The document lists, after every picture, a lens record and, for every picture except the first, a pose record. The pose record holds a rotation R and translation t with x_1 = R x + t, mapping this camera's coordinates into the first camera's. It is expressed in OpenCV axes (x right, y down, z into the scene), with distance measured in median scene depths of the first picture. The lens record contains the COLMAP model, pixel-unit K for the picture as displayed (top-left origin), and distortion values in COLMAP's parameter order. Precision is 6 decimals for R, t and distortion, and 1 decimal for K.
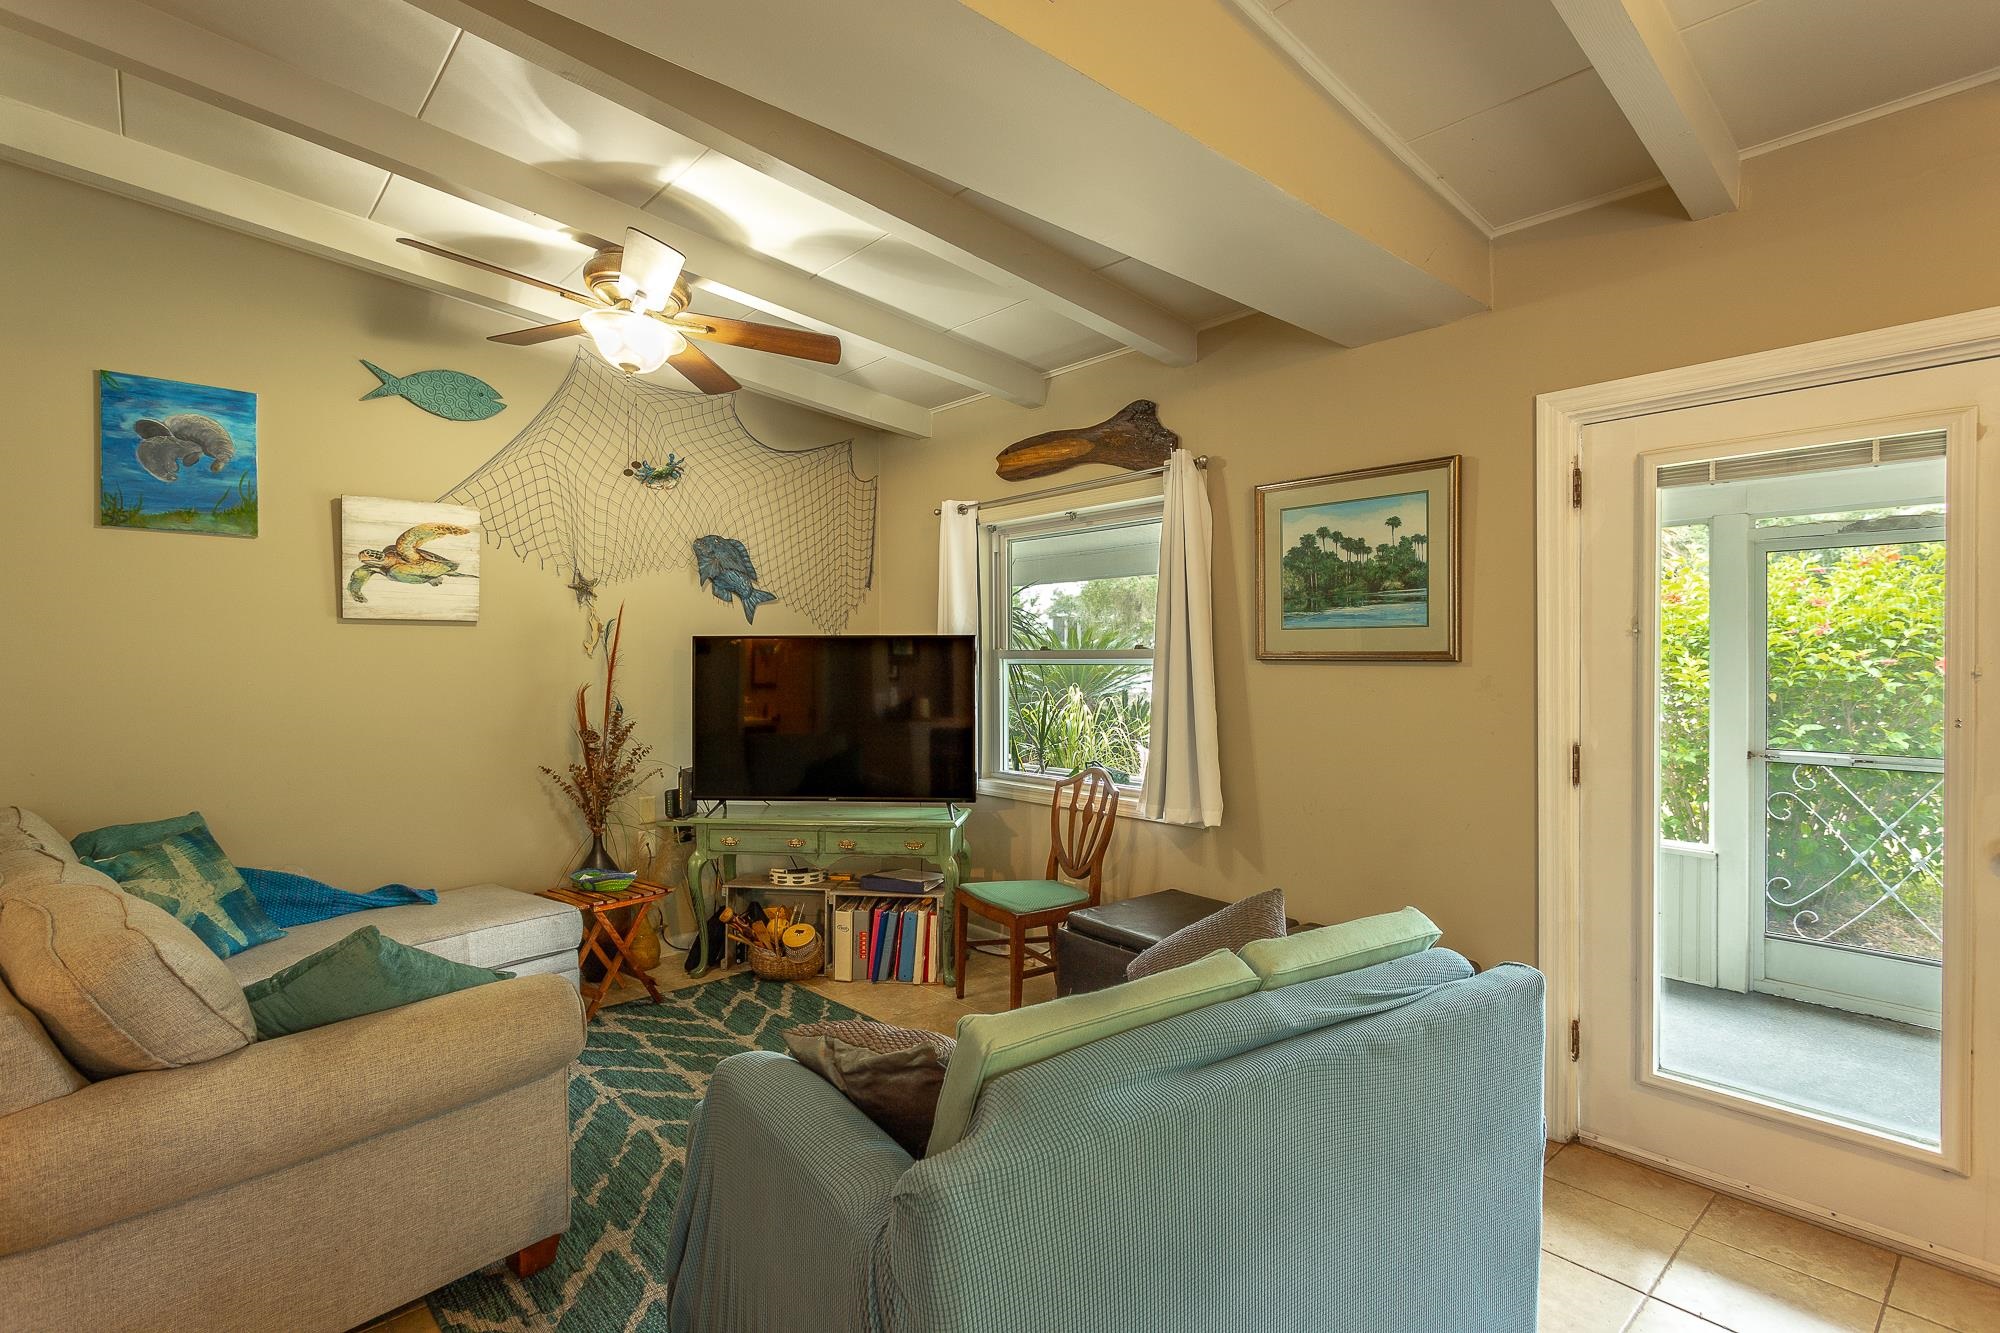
lens RADIAL K [[959.1, 0, 967.9], [0, 959.1, 667.1], [0, 0, 1]] dist [-0.003615, 0.000771]
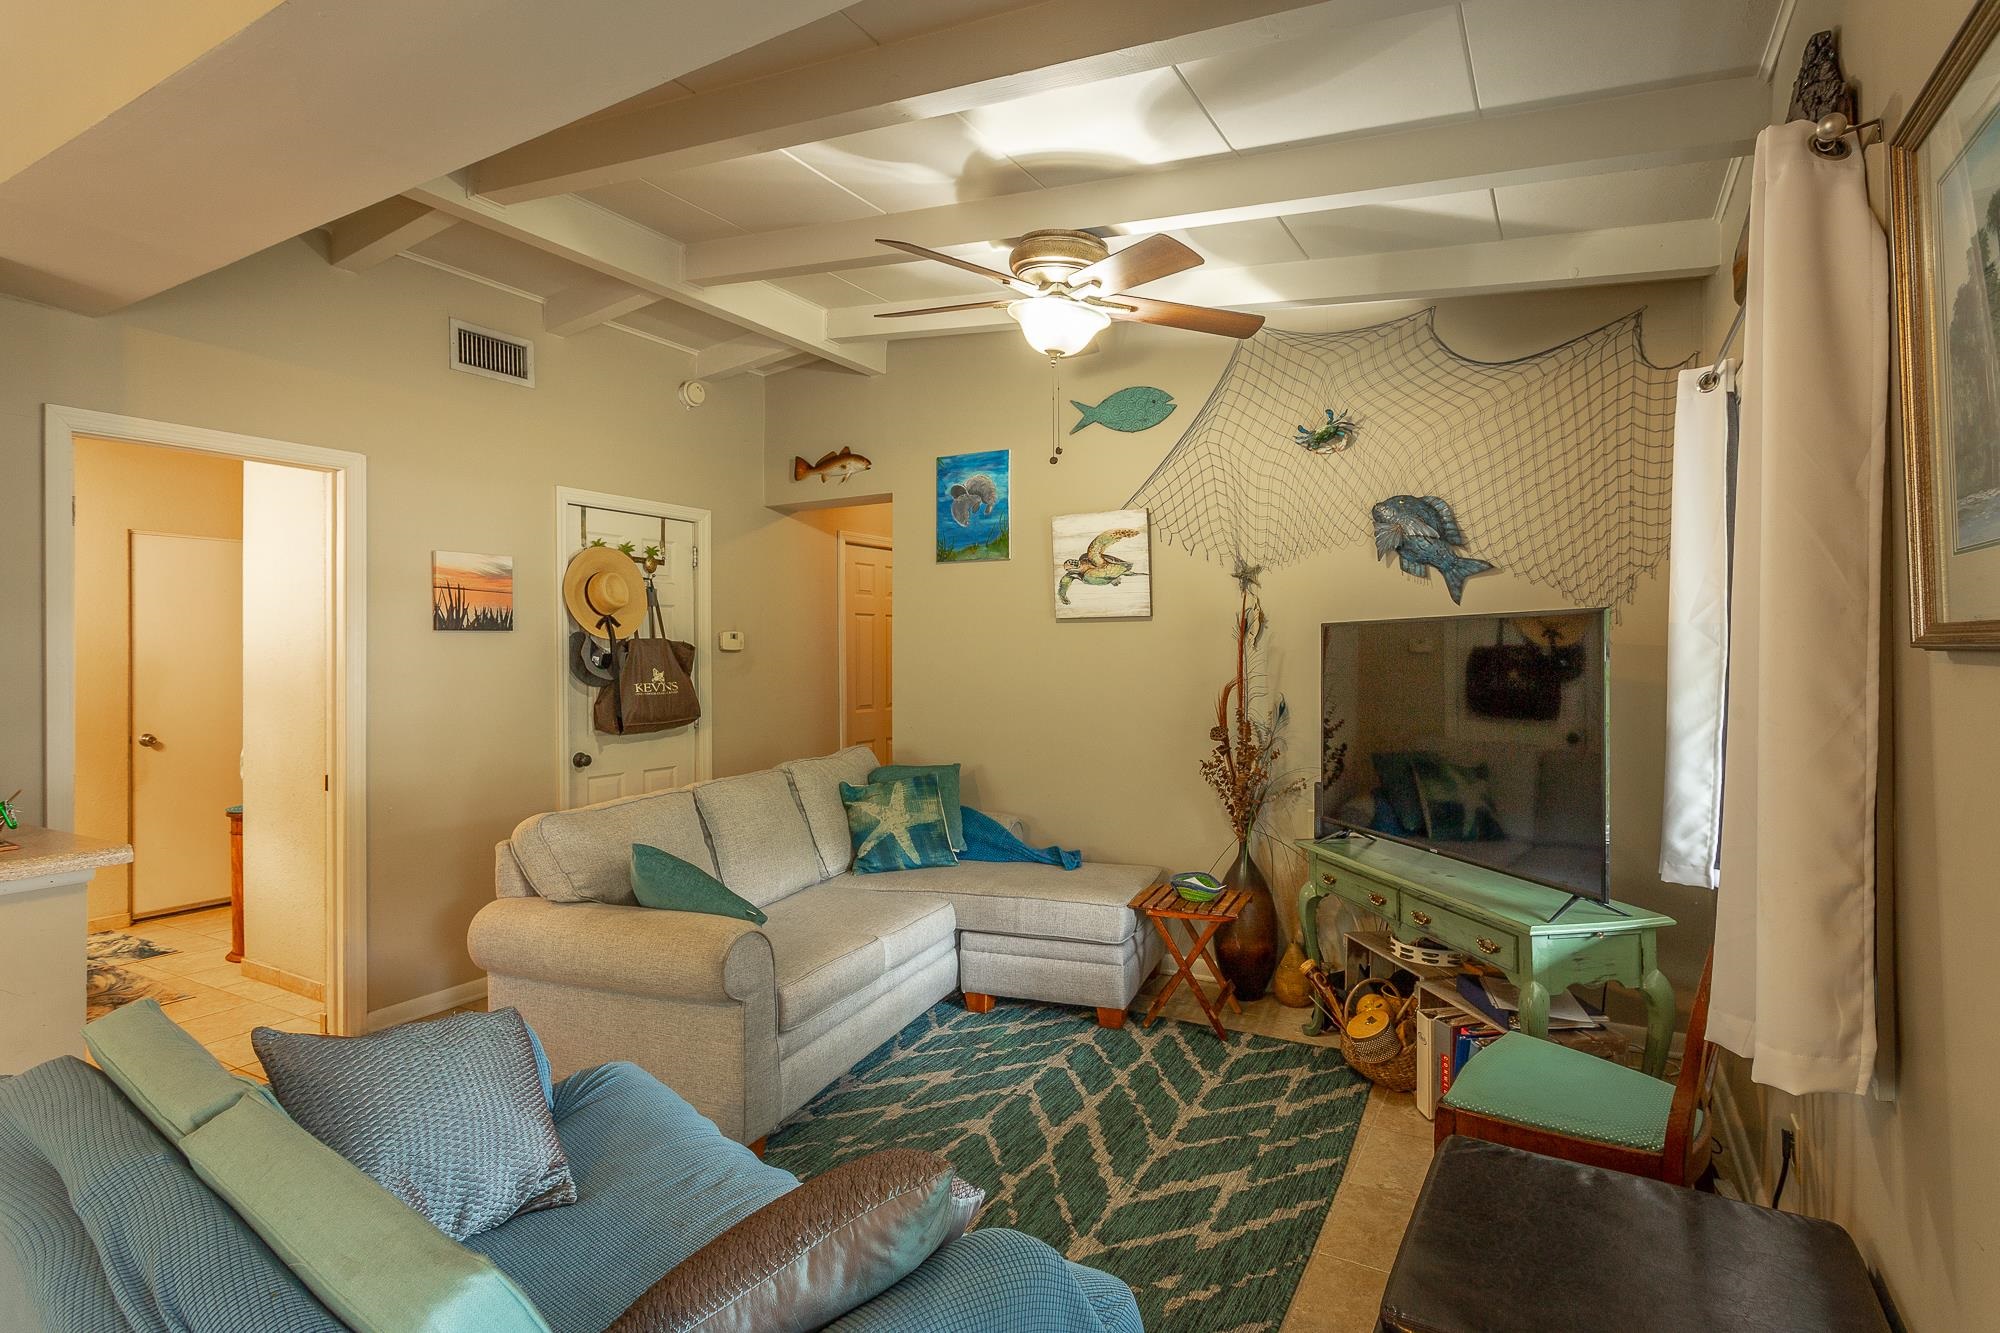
lens RADIAL K [[959.1, 0, 1031.0], [0, 959.1, 646.7], [0, 0, 1]] dist [-0.003615, 0.000771]
pose [[0.350441, -0.007788, -0.936553, 0.463915], [-0.004055, 0.999943, -0.009832, -0.003231], [0.936576, 0.007243, 0.350389, 0.539708]]
